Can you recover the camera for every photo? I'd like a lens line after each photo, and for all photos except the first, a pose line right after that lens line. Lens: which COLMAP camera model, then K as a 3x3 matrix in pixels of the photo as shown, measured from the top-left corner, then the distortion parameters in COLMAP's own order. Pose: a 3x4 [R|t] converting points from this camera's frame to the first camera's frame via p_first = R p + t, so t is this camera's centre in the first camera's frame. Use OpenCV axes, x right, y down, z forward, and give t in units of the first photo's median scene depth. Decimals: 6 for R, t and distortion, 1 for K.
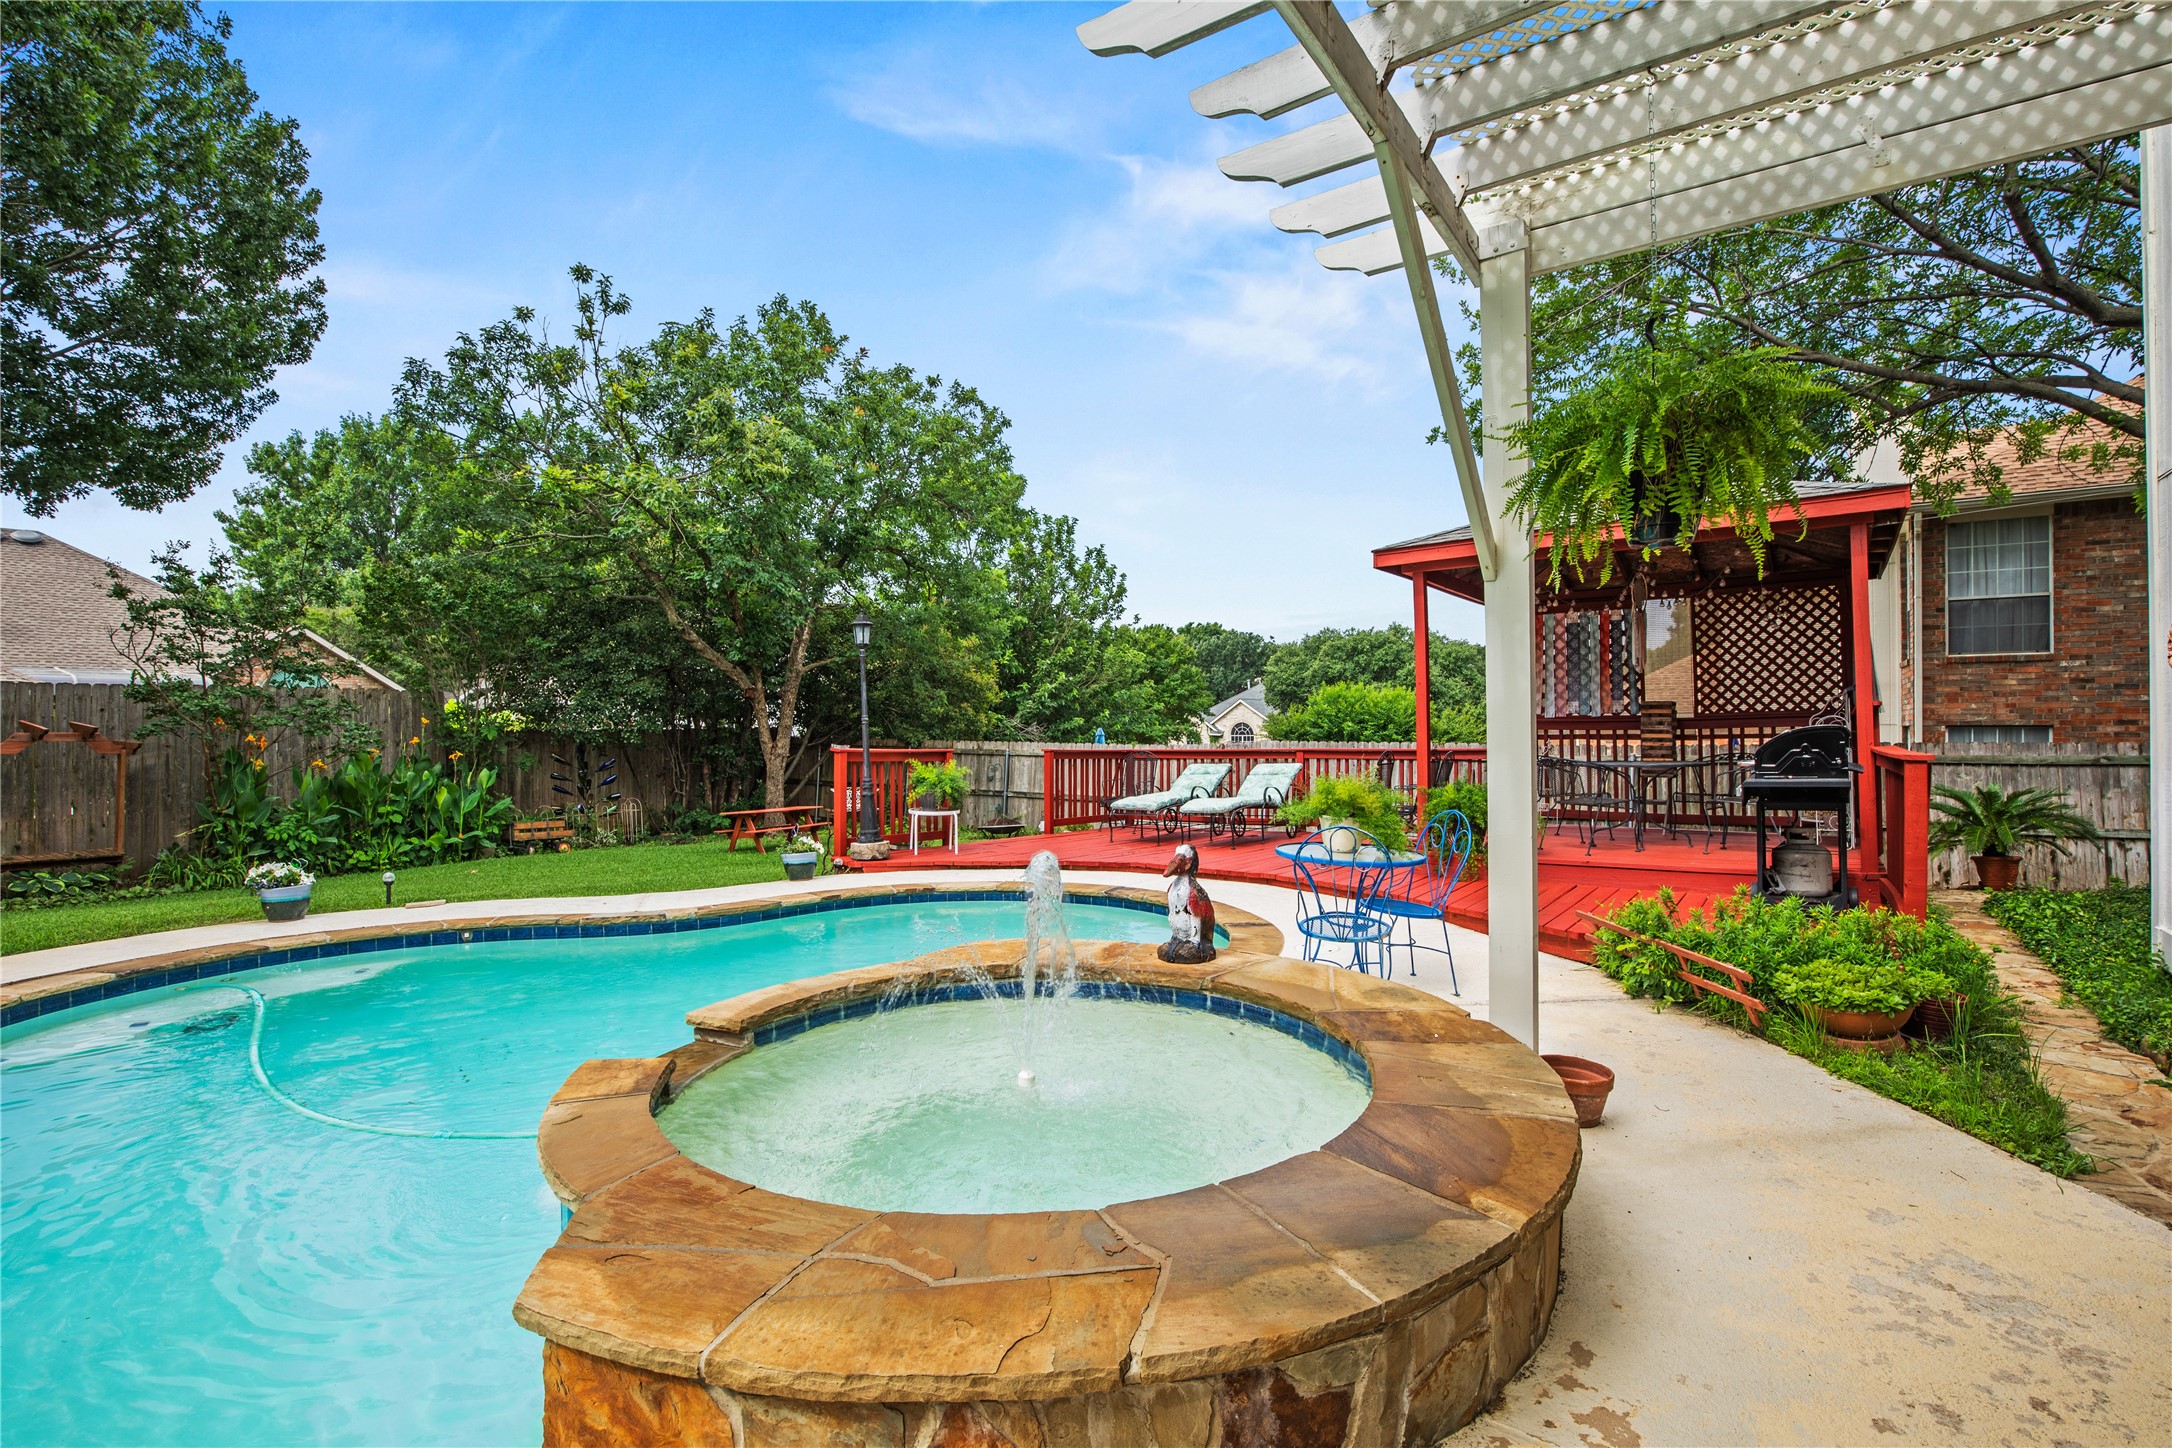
lens RADIAL K [[1057.8, 0, 1086.0], [0, 1057.8, 724.0], [0, 0, 1]] dist [-0.028131, -0.000294]
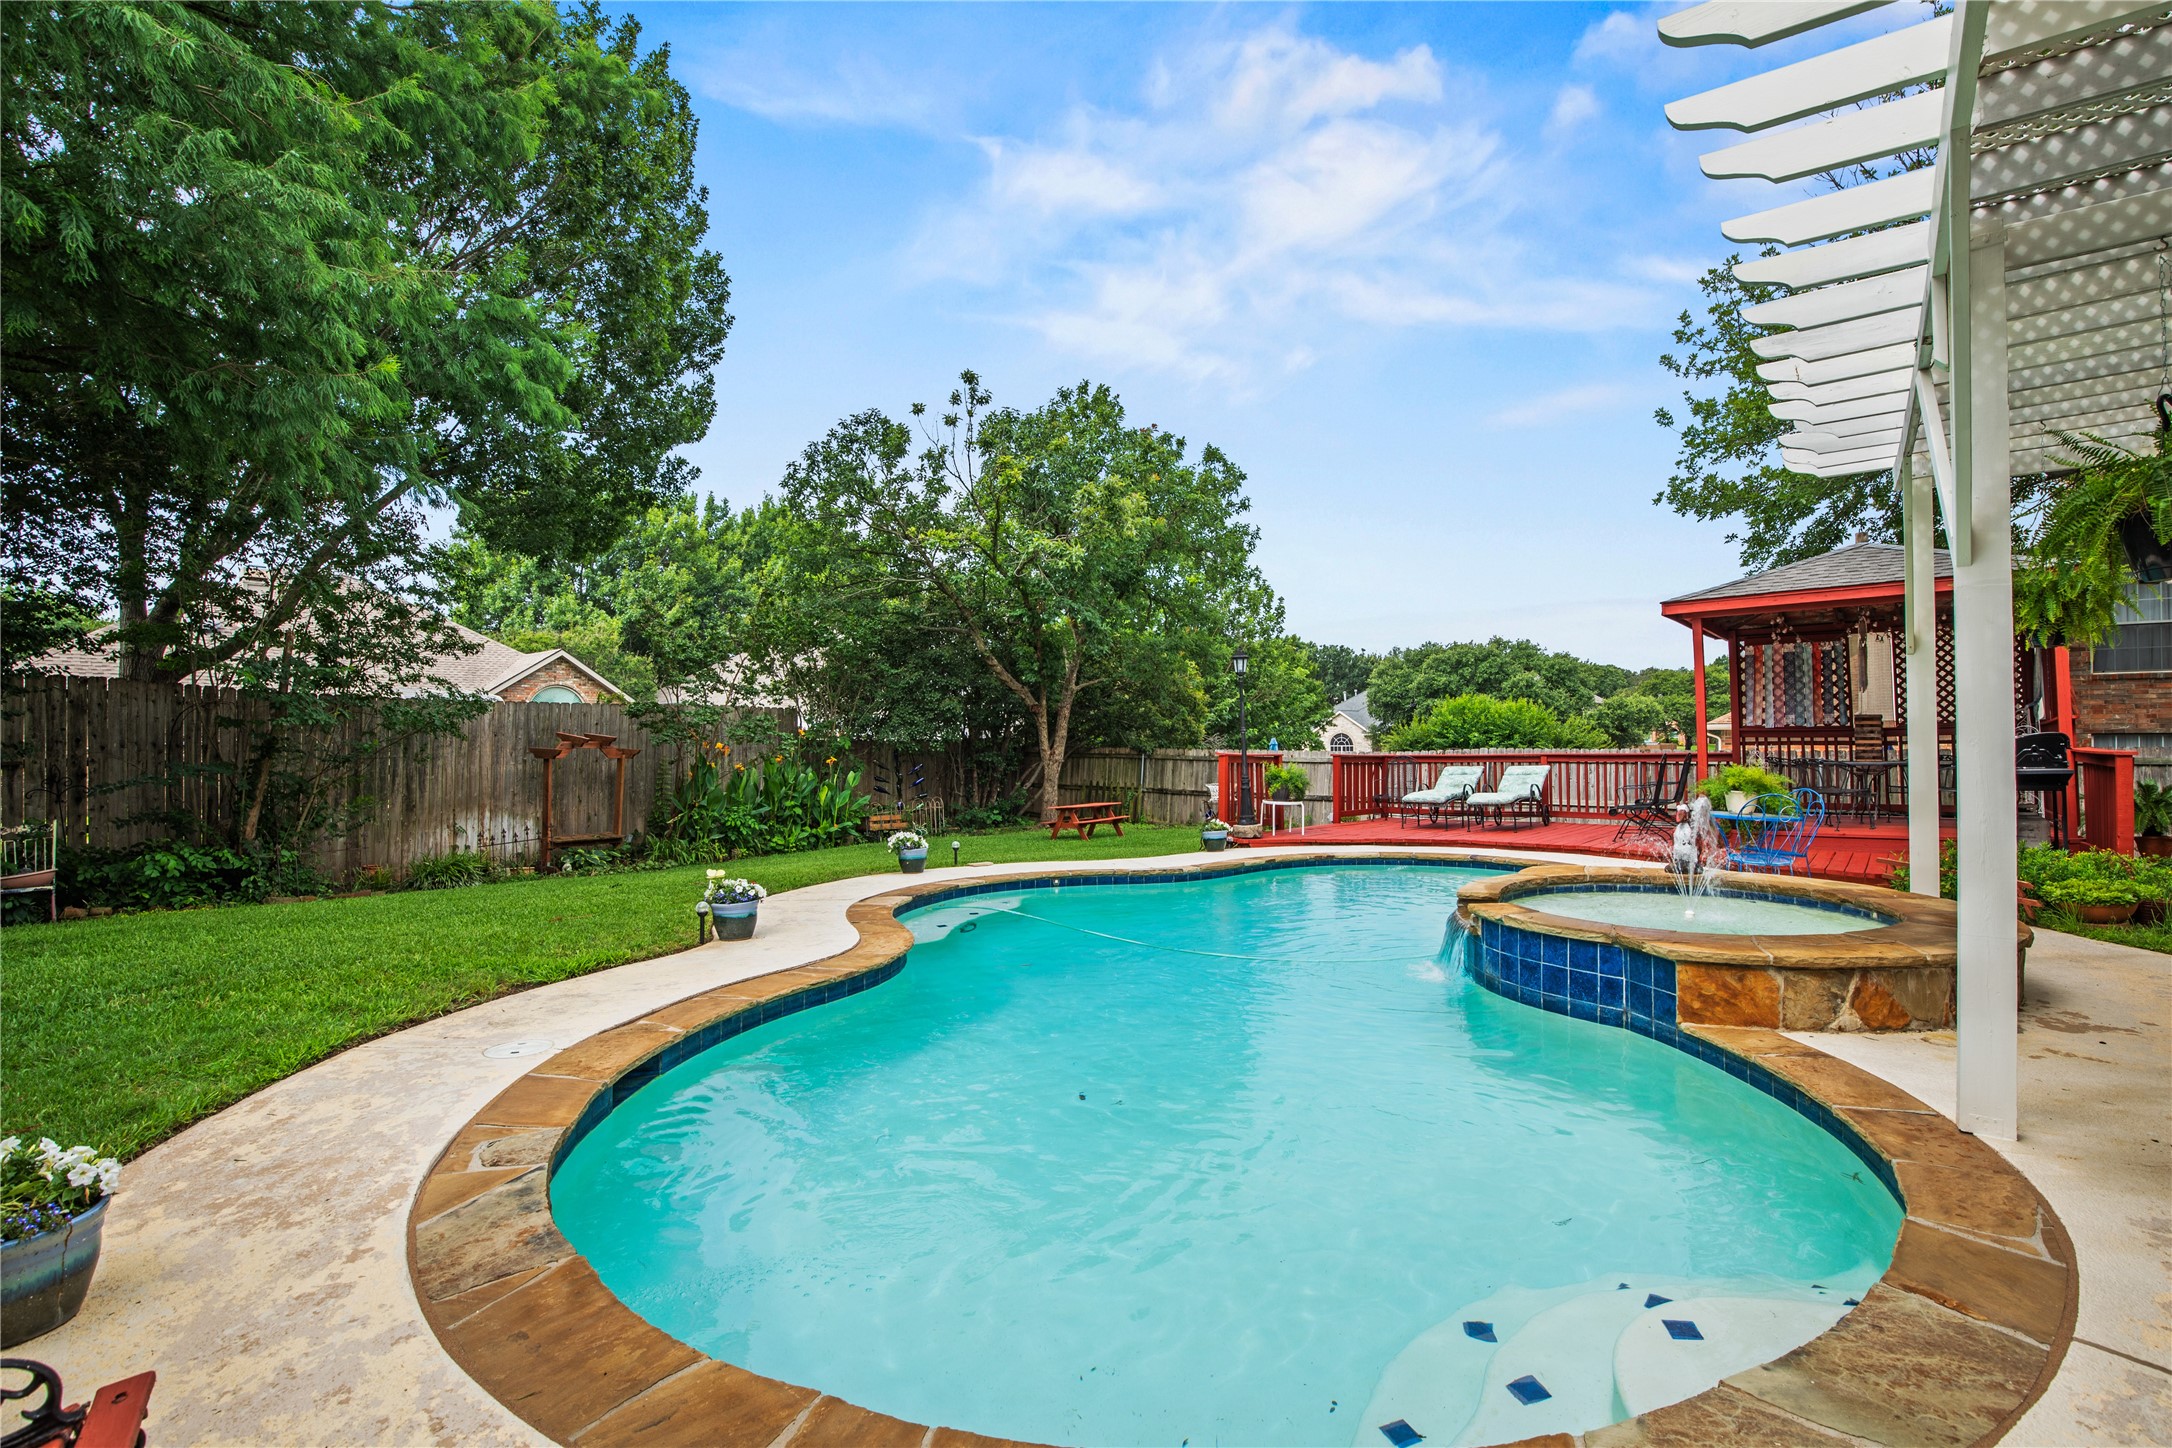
lens RADIAL K [[1063.0, 0, 1066.0], [0, 1063.0, 732.7], [0, 0, 1]] dist [-0.039576, 0.011219]
pose [[0.998094, -0.002446, -0.061670, -0.280114], [0.002296, 0.999994, -0.002497, 0.000961], [0.061676, 0.002351, 0.998093, -0.258461]]
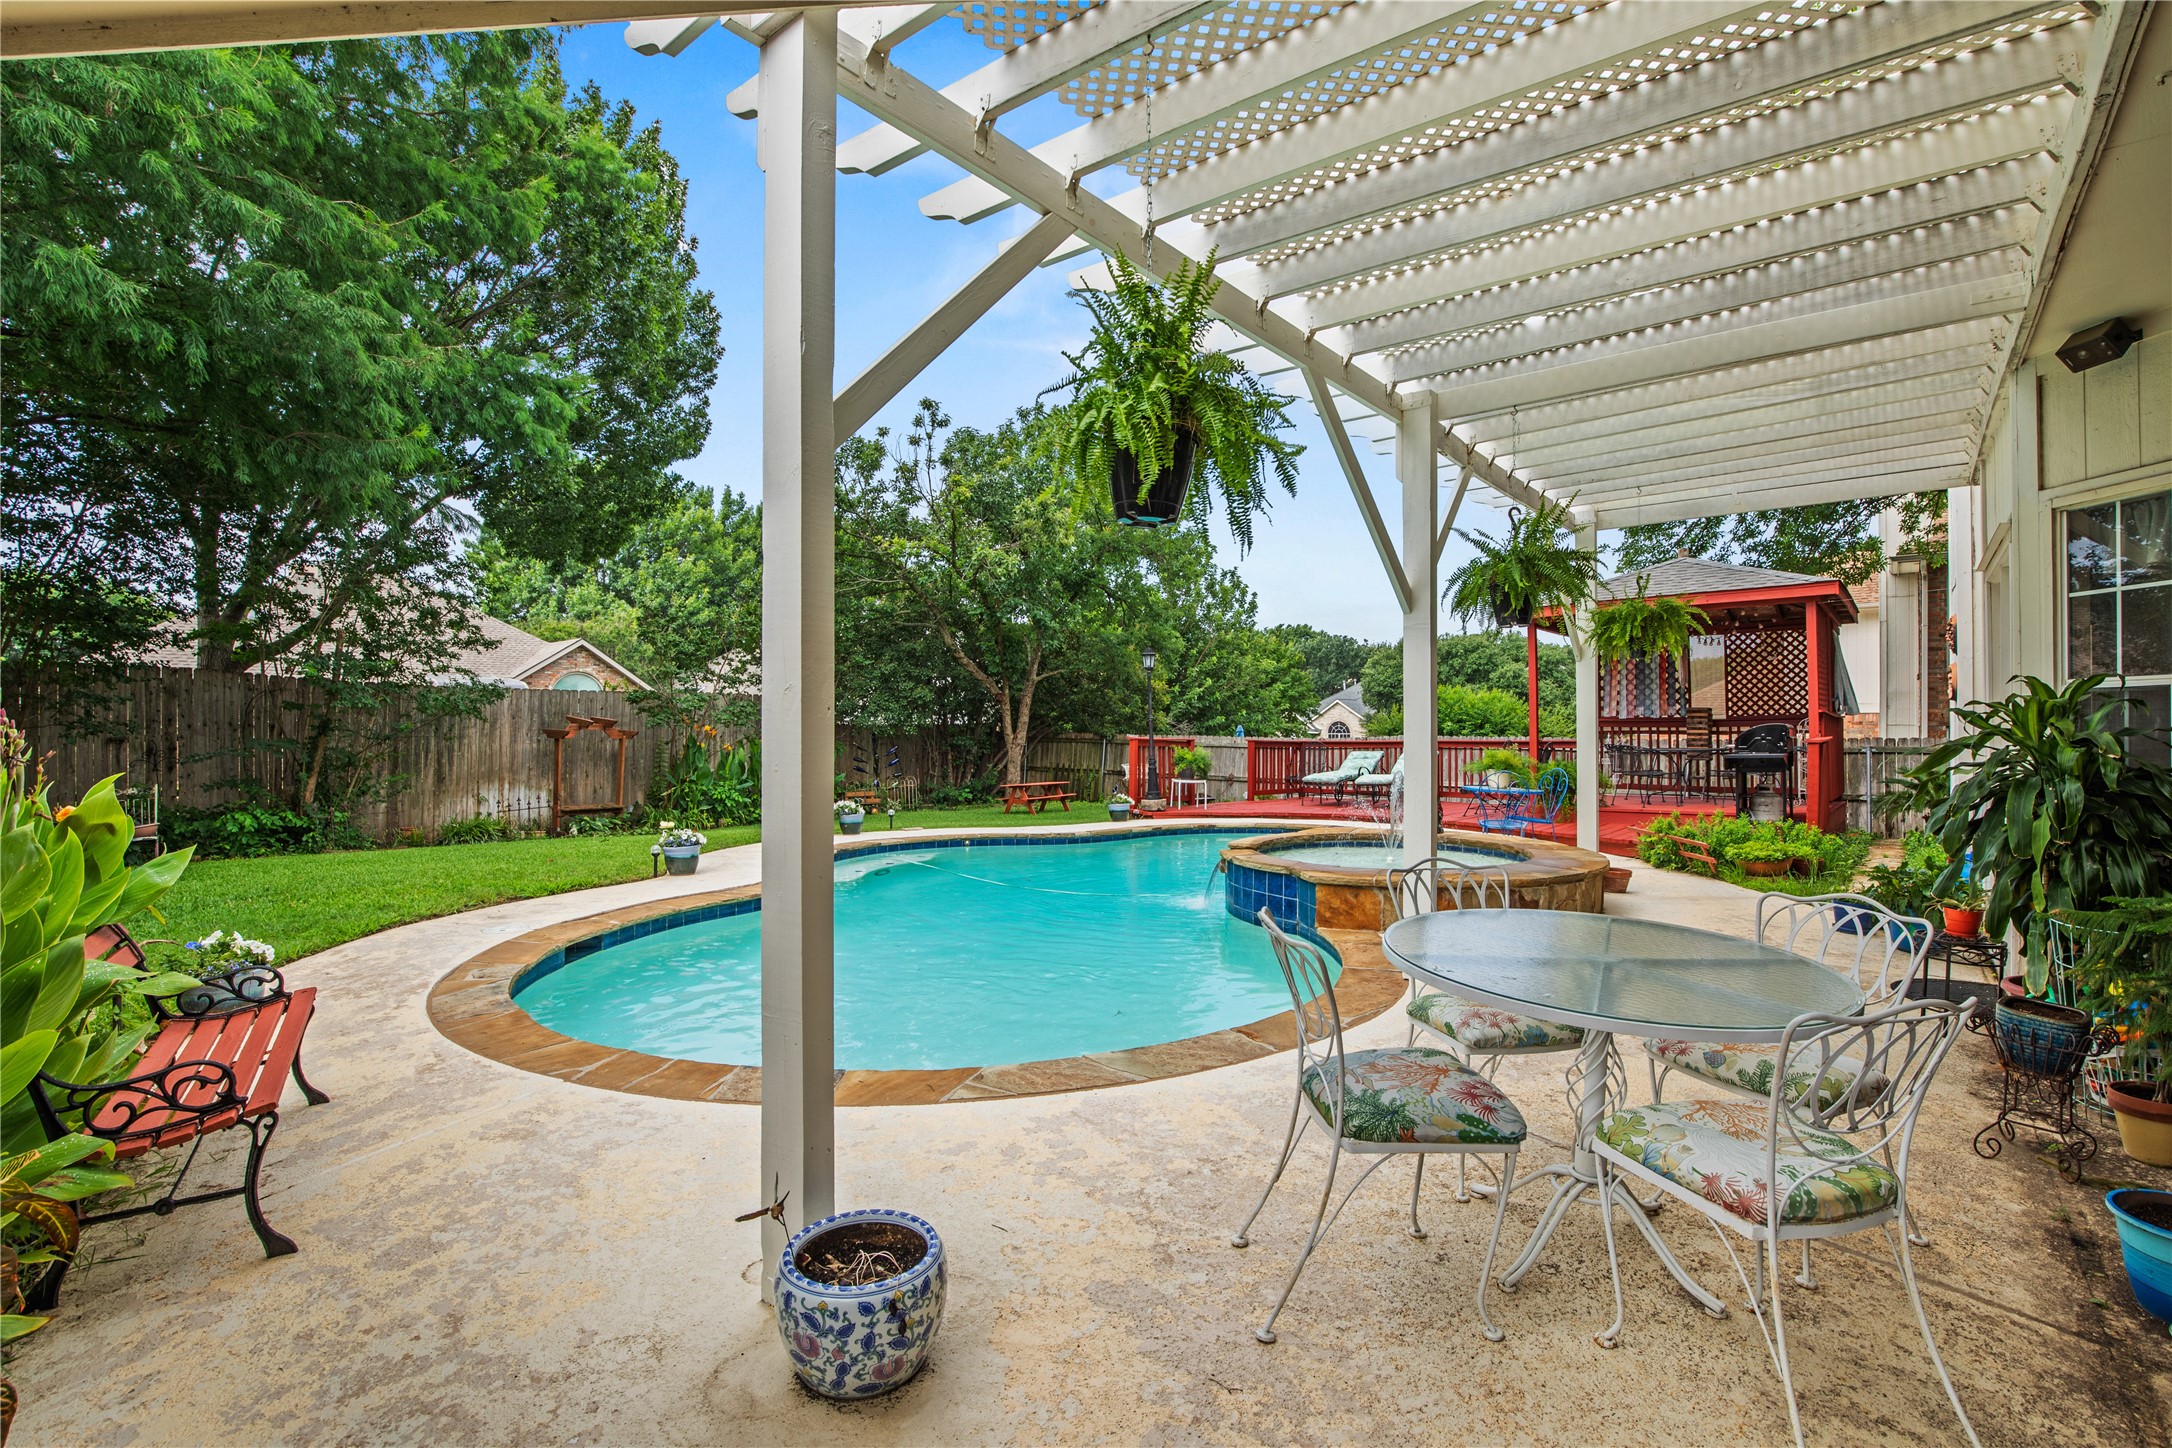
lens RADIAL K [[1063.0, 0, 1066.0], [0, 1063.0, 732.7], [0, 0, 1]] dist [-0.039576, 0.011219]
pose [[0.996199, 0.005374, -0.086944, -0.159846], [-0.004483, 0.999935, 0.010435, 0.001248], [0.086994, -0.010006, 0.996159, -0.417339]]
